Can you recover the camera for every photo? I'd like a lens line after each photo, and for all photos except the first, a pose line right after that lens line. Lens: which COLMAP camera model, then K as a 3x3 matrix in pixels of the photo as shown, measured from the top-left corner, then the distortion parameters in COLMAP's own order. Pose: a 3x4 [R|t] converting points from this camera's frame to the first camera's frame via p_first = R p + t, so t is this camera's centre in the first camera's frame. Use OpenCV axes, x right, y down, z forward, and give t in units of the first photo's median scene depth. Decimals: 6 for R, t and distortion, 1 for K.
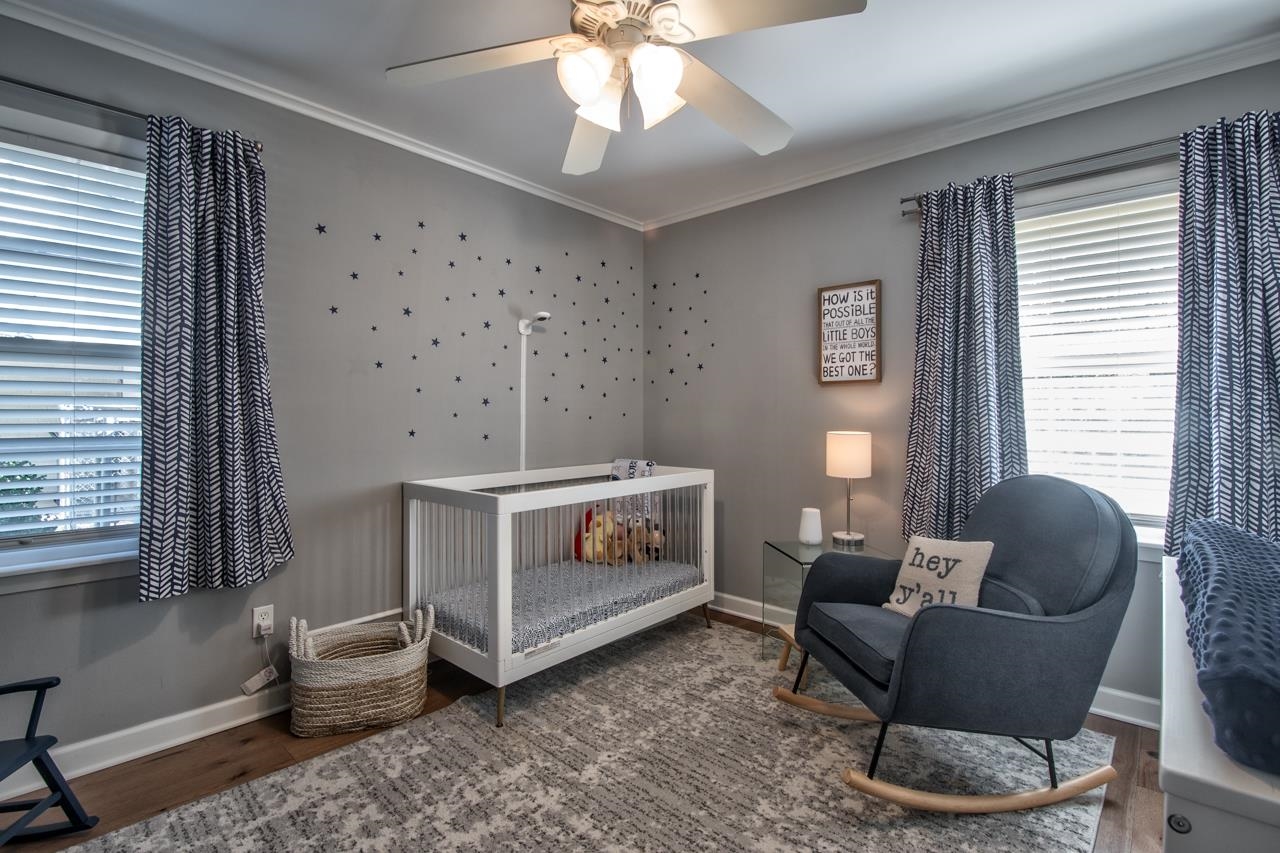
lens RADIAL K [[574.4, 0, 641.8], [0, 574.4, 410.7], [0, 0, 1]] dist [-0.032737, -0.000279]
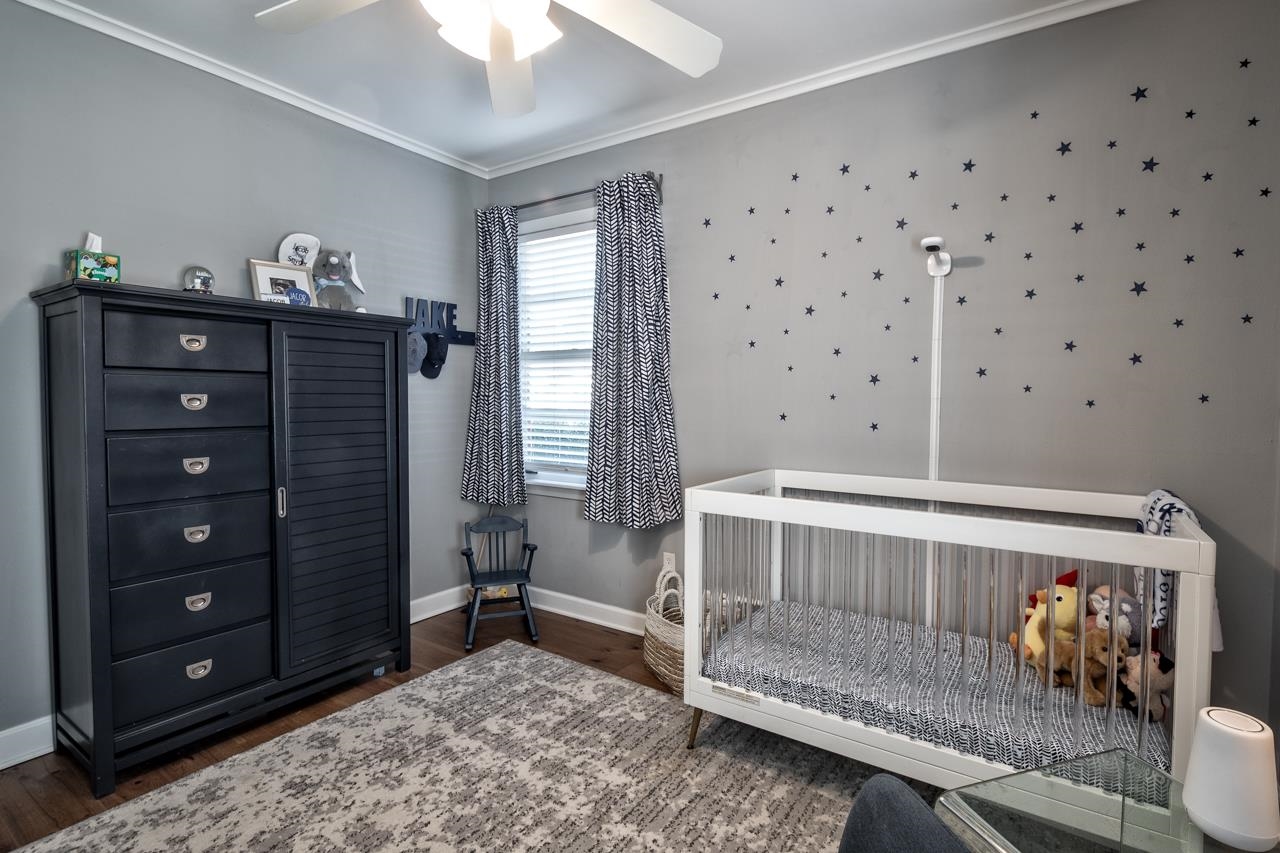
lens RADIAL K [[644.0, 0, 640.0], [0, 644.0, 426.5], [0, 0, 1]] dist [-0.002593, -0.000576]
pose [[0.114679, 0.054355, -0.991914, 0.791635], [0.003091, 0.998478, 0.055072, -0.002680], [0.993398, -0.009381, 0.114336, 0.900630]]
